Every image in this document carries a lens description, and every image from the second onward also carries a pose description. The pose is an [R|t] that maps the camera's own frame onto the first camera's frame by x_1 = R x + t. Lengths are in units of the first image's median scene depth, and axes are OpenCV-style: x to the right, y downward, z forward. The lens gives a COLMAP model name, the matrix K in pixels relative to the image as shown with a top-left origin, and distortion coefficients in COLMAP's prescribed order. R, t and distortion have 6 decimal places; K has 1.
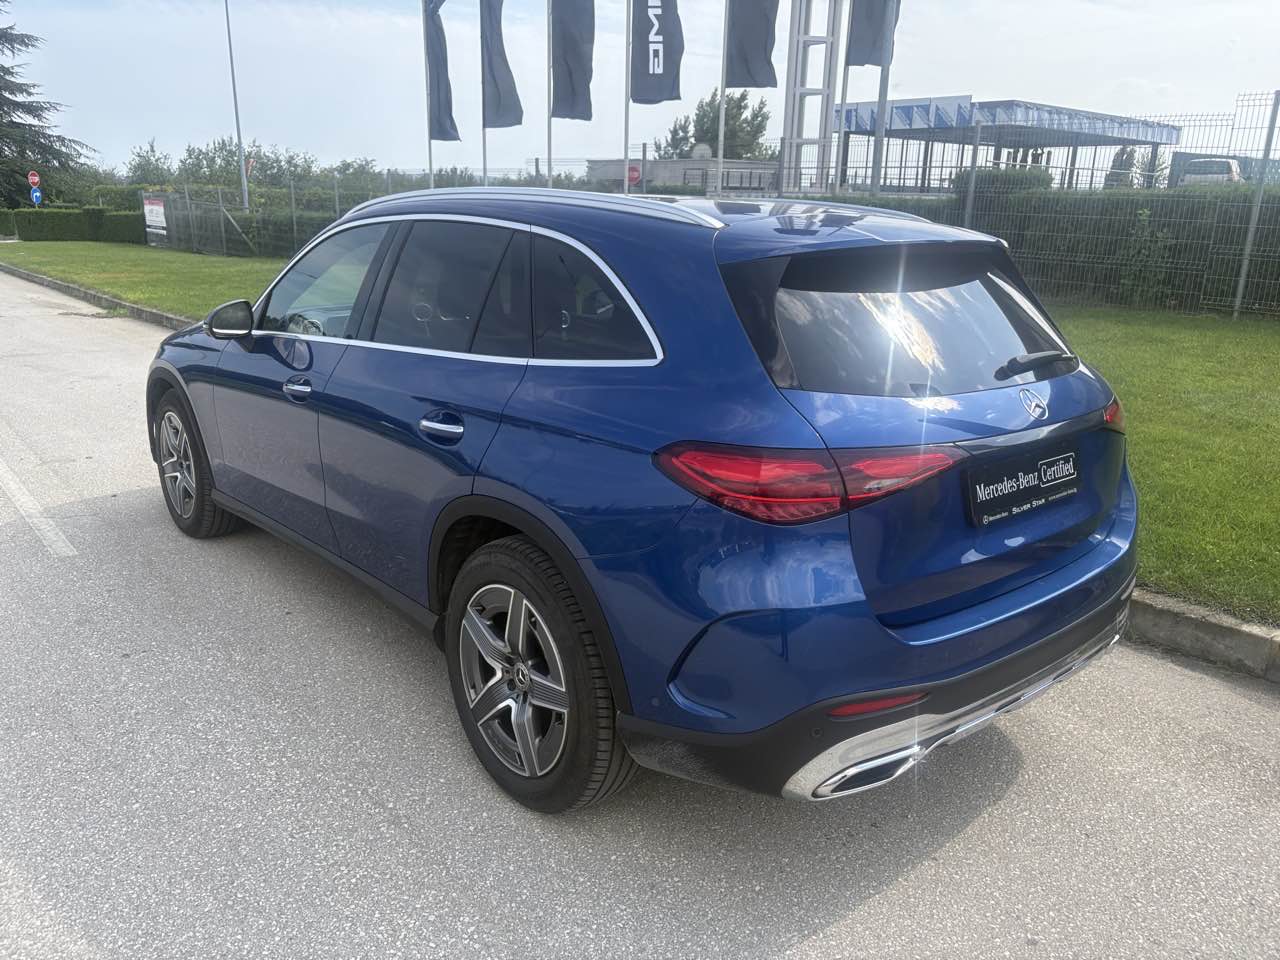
lens RADIAL K [[962.2, 0, 640.0], [0, 962.2, 480.0], [0, 0, 1]] dist [0.080876, -0.081166]
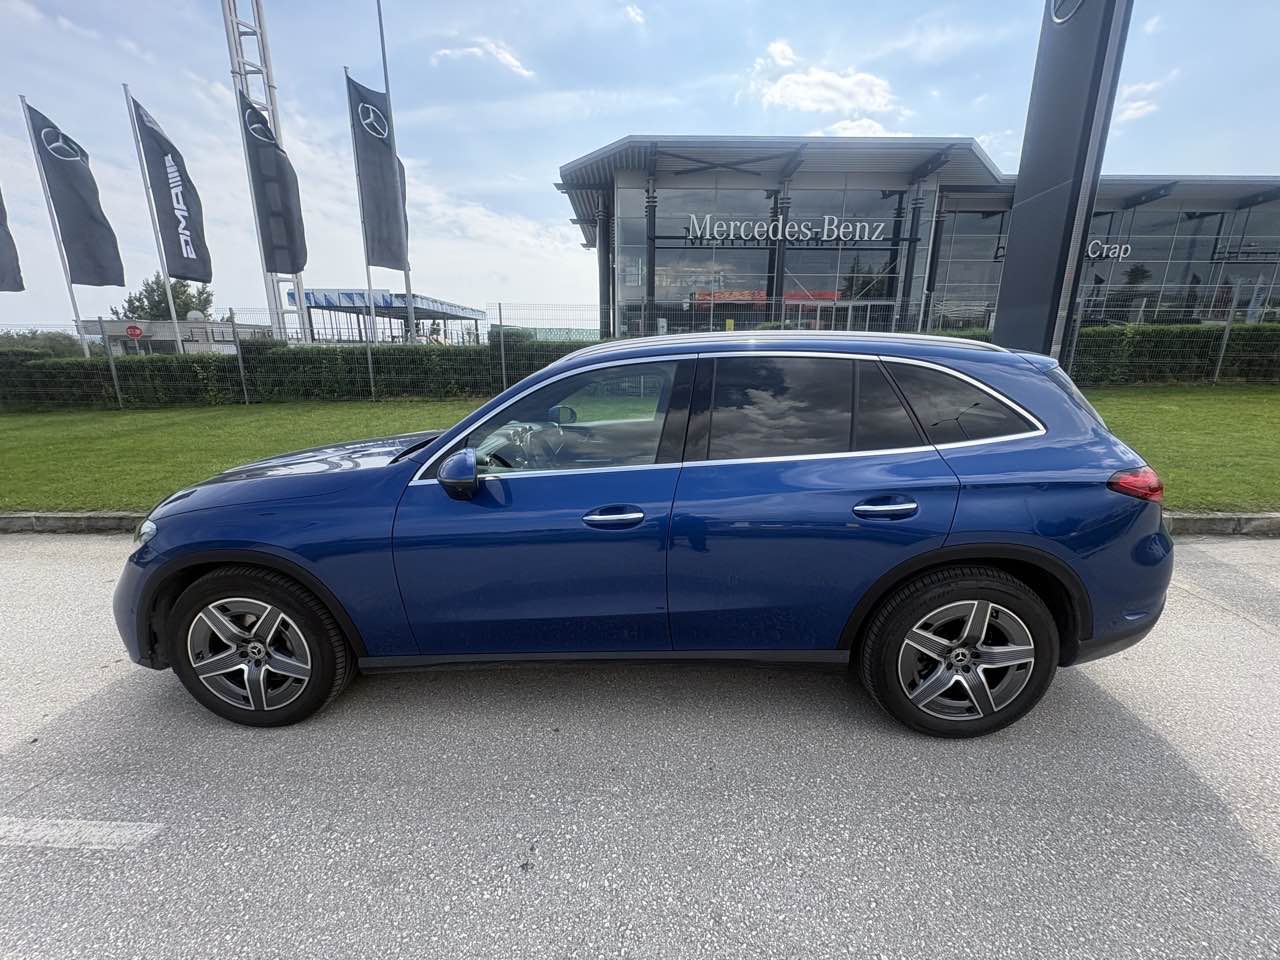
lens RADIAL K [[512.3, 0, 640.0], [0, 512.3, 480.0], [0, 0, 1]] dist [-0.003054, -0.000528]
pose [[0.676619, -0.200529, 0.708502, -0.124248], [0.218951, 0.973472, 0.066426, -0.028665], [-0.703027, 0.110183, 0.702576, 0.099663]]
